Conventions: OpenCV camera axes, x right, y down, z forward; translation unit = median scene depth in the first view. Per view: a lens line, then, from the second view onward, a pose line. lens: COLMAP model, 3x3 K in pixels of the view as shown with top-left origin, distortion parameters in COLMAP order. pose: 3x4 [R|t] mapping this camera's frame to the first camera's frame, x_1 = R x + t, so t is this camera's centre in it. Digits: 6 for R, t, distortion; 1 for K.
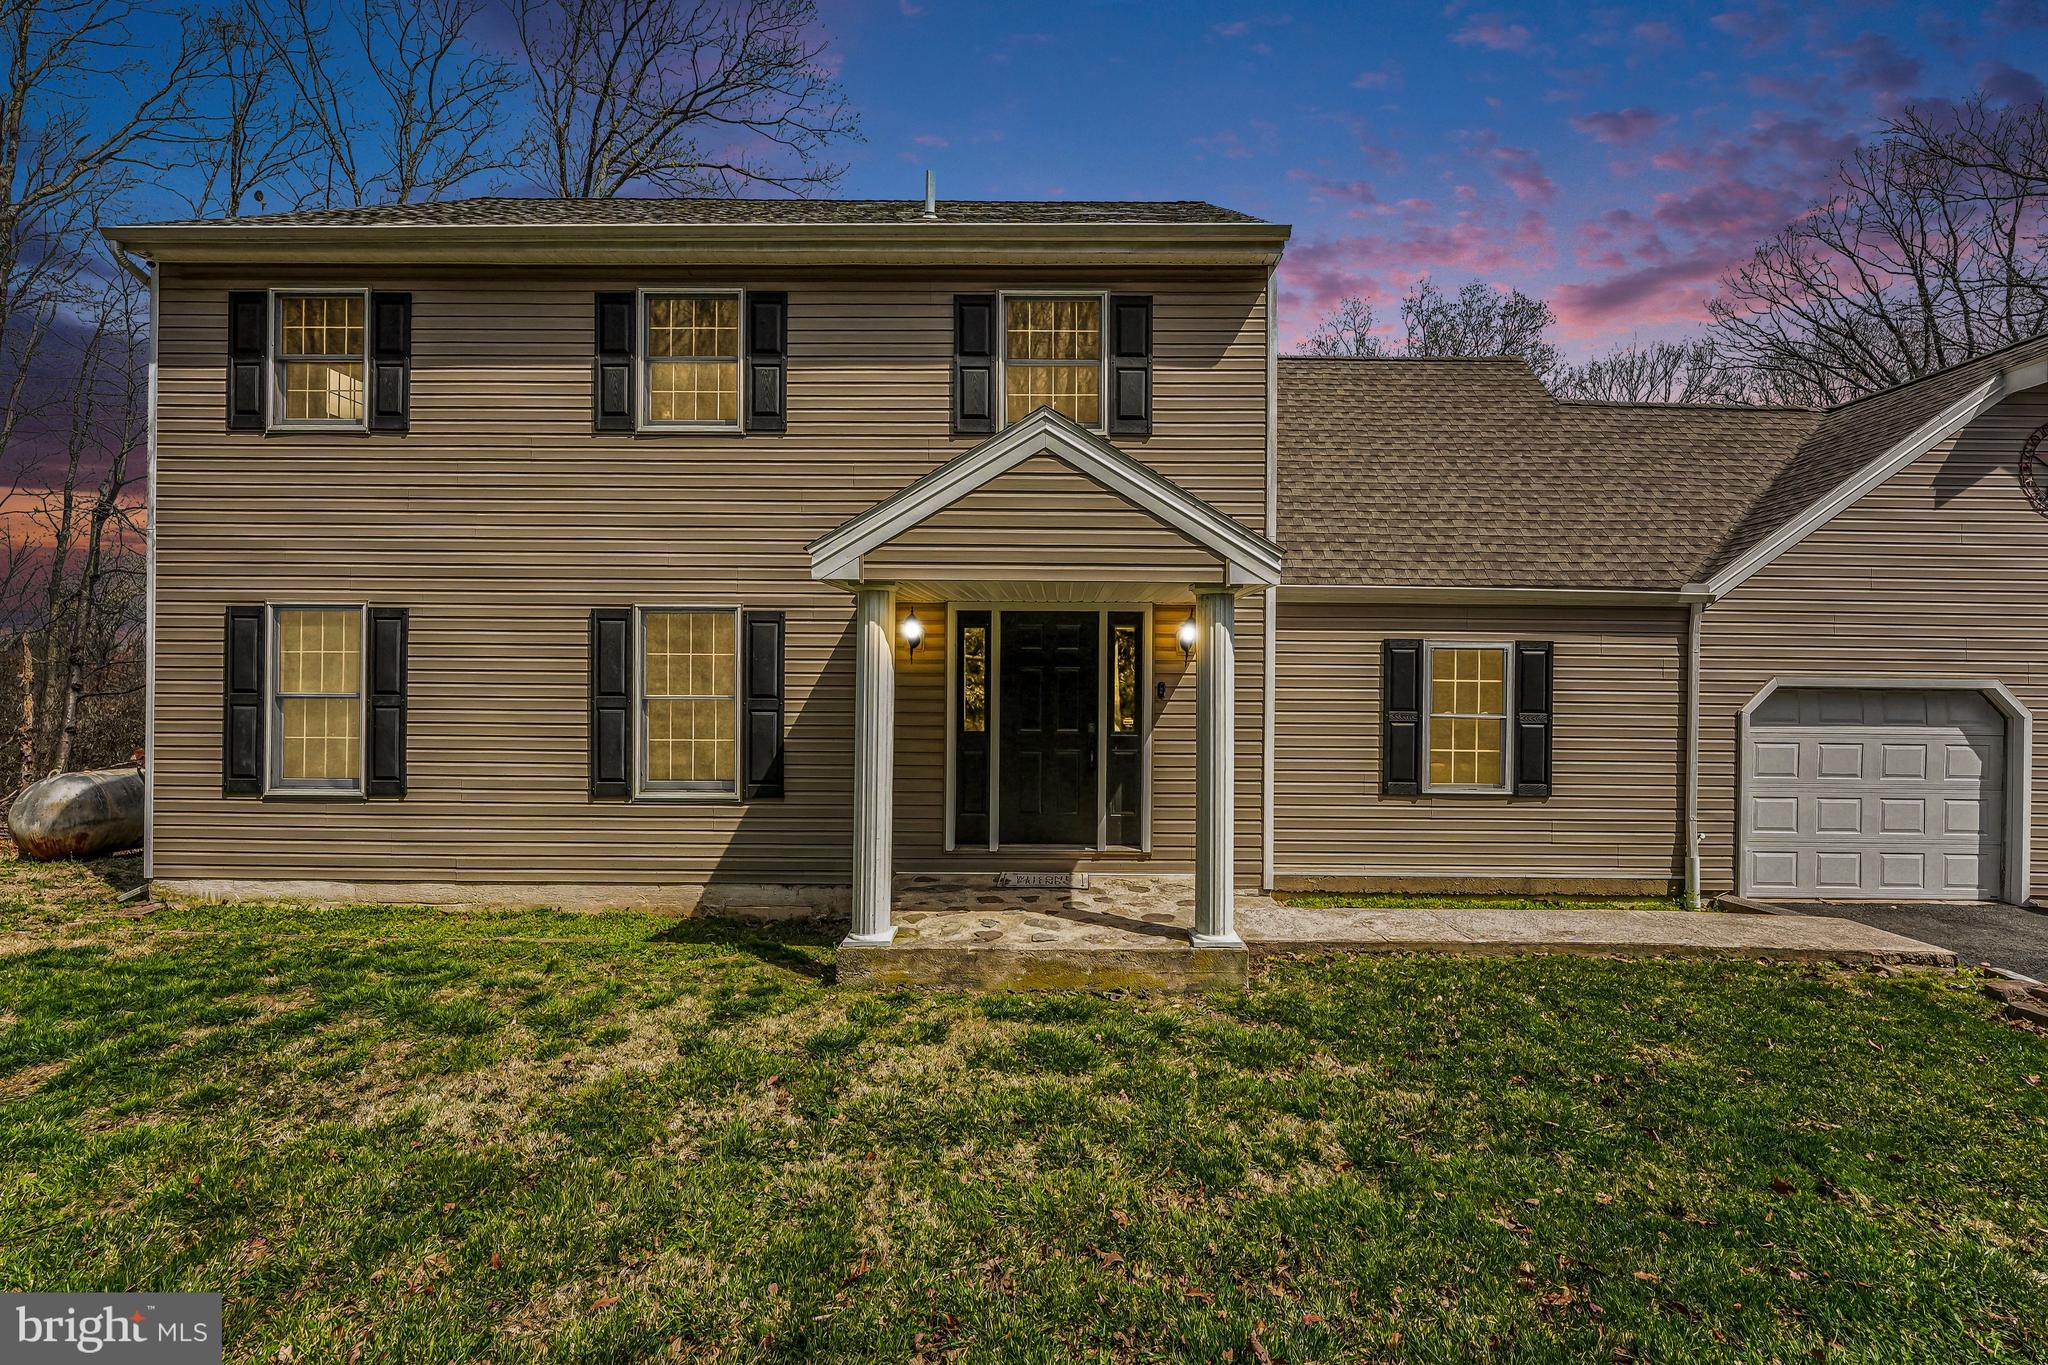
lens RADIAL K [[920.6, 0, 1024.0], [0, 920.6, 613.8], [0, 0, 1]] dist [-0.013846, 0.000286]
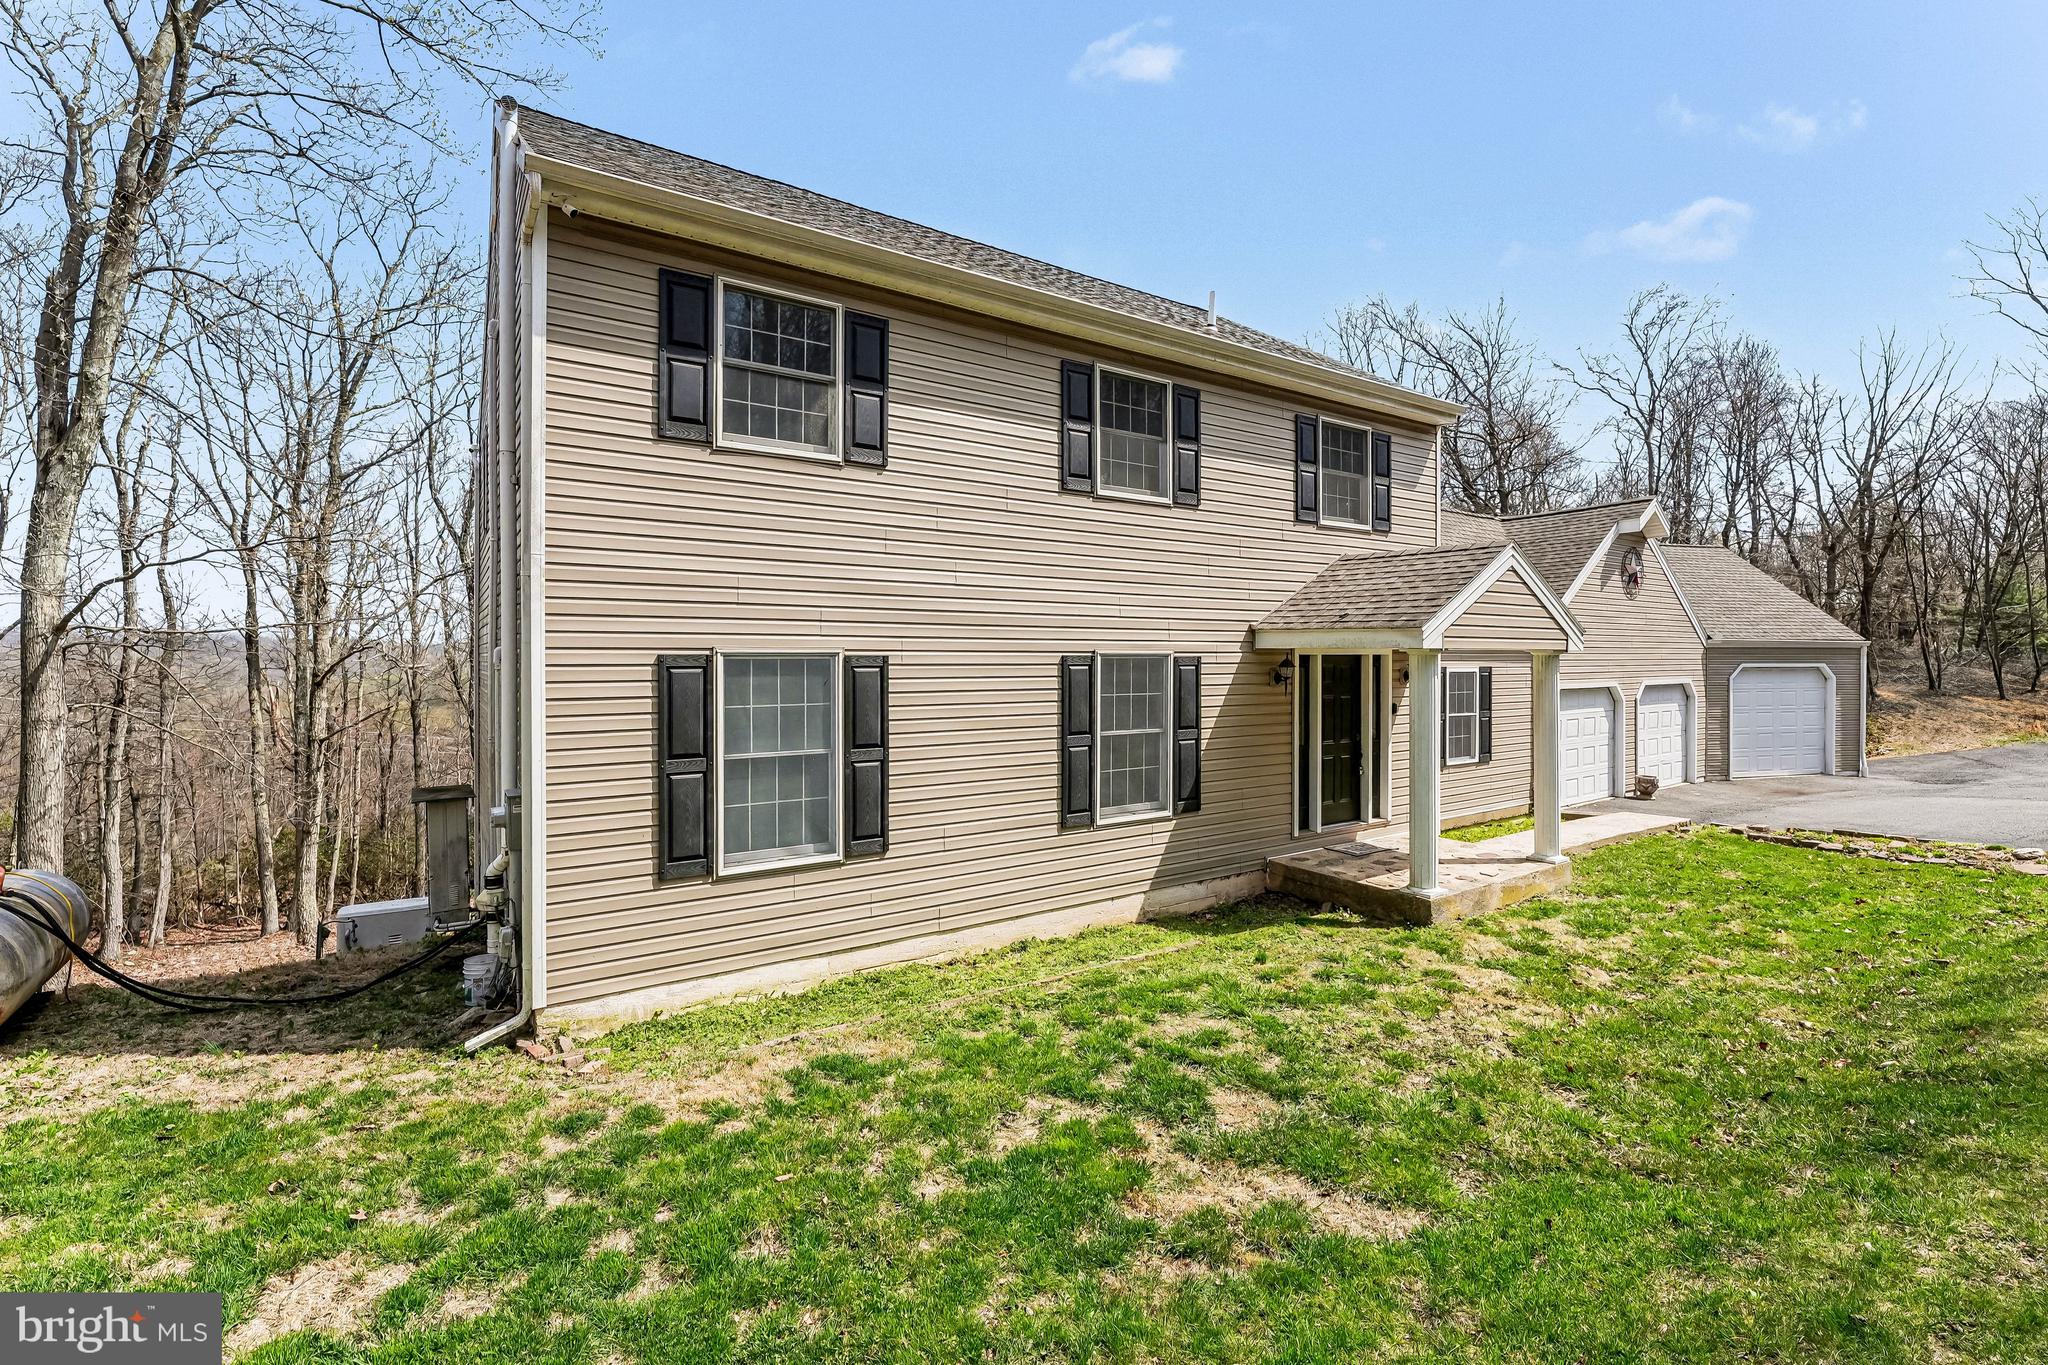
lens RADIAL K [[1111.4, 0, 1017.2], [0, 1111.4, 675.4], [0, 0, 1]] dist [-0.001841, 0.000008]
pose [[0.770731, -0.017252, 0.636927, -1.297995], [0.000670, 0.999655, 0.026265, -0.015628], [-0.637161, -0.019816, 0.770476, 0.025491]]
